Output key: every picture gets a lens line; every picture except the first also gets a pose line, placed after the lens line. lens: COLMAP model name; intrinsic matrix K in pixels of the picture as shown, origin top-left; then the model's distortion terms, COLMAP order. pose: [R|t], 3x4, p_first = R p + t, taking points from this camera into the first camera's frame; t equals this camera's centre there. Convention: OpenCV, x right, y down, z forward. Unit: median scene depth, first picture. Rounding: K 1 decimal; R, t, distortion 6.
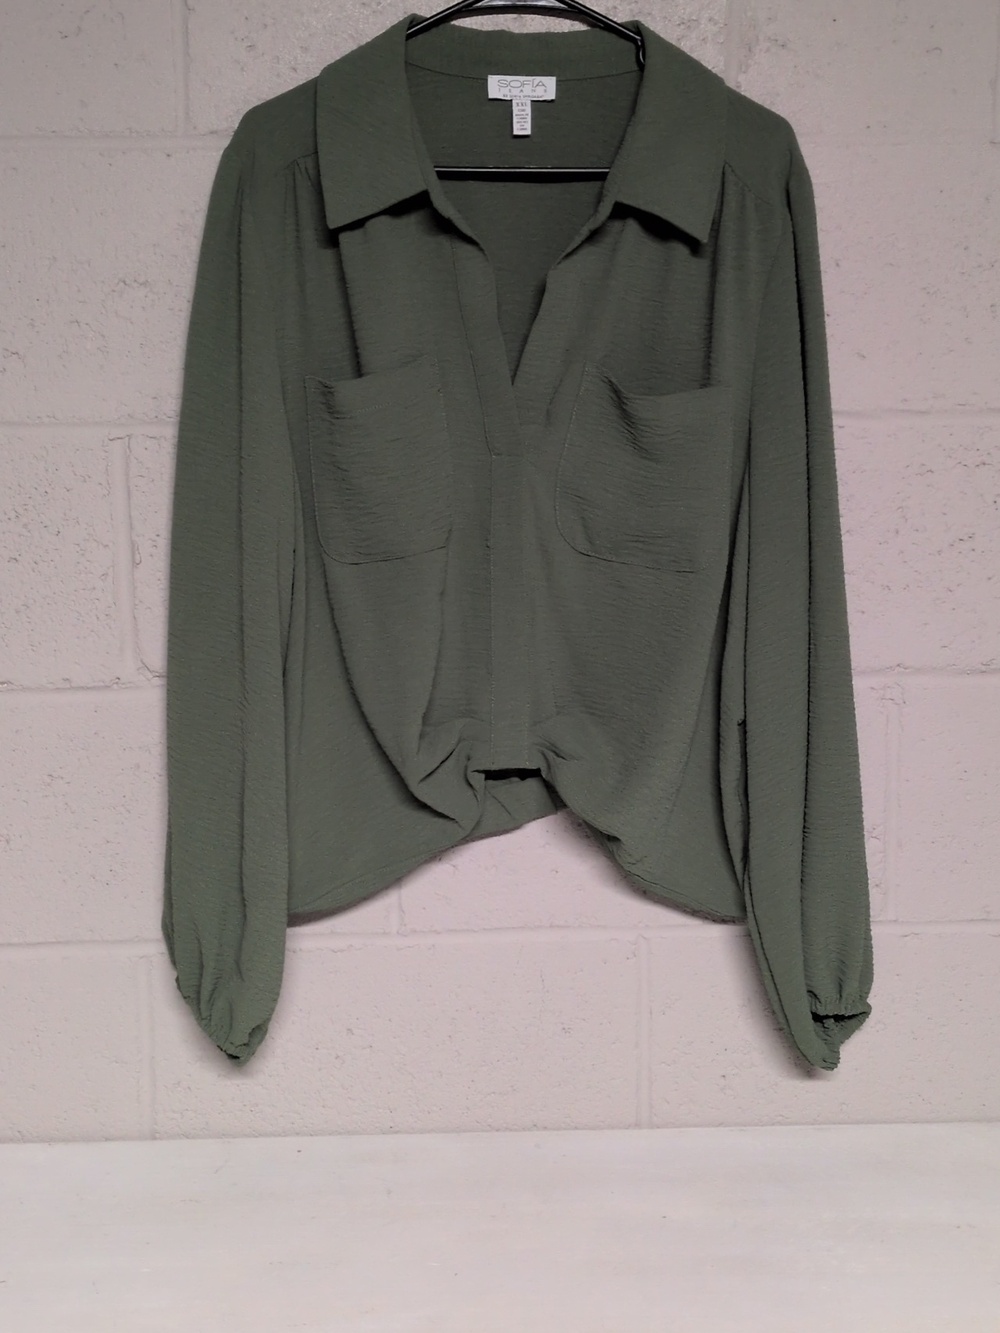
lens RADIAL K [[1694.2, 0, 500.0], [0, 1694.2, 666.5], [0, 0, 1]] dist [0.116160, -0.303214]
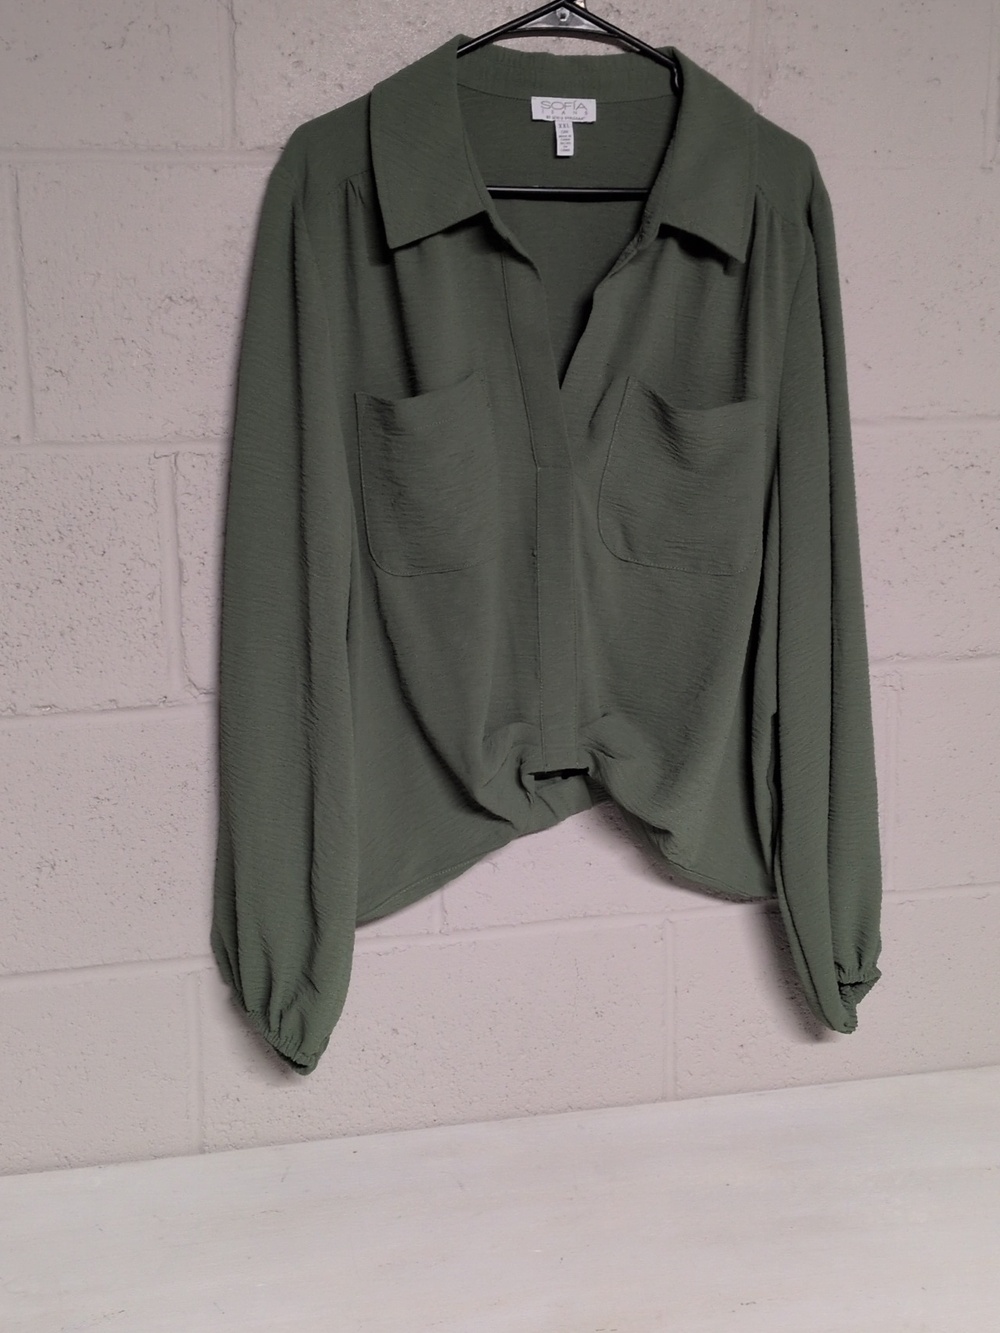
lens RADIAL K [[1694.2, 0, 500.0], [0, 1694.2, 666.5], [0, 0, 1]] dist [0.116160, -0.303214]
pose [[0.982920, -0.037744, 0.180121, -0.213047], [0.032621, 0.998977, 0.031320, -0.036040], [-0.181118, -0.024909, 0.983146, -0.010386]]
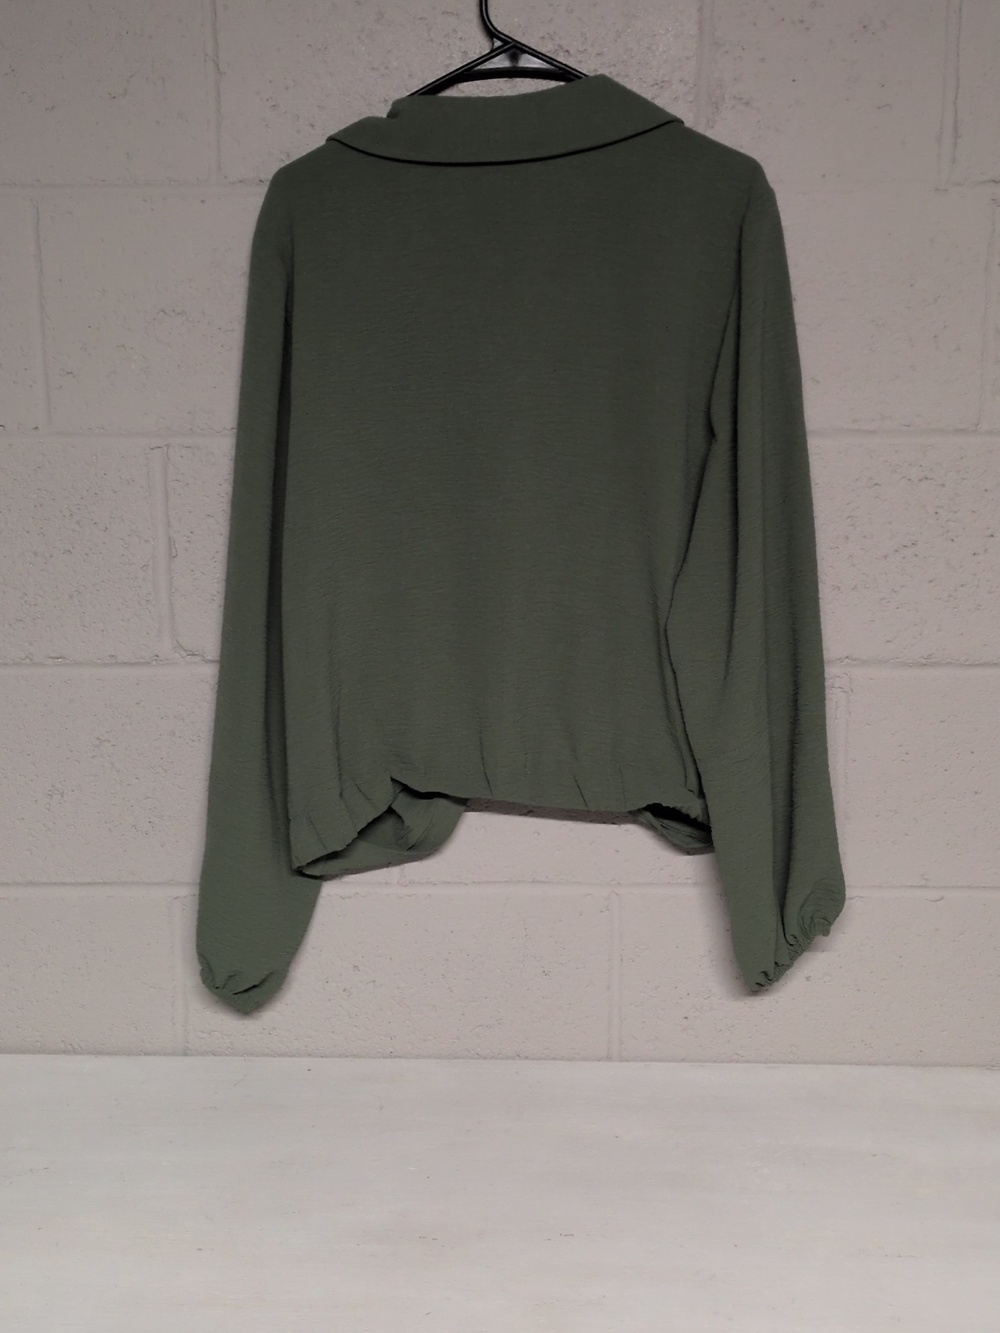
lens RADIAL K [[1694.2, 0, 500.0], [0, 1694.2, 666.5], [0, 0, 1]] dist [0.116160, -0.303214]
pose [[0.997783, 0.020418, -0.063349, 0.080460], [-0.018429, 0.999324, 0.031825, -0.027021], [0.063956, -0.030587, 0.997484, -0.131626]]
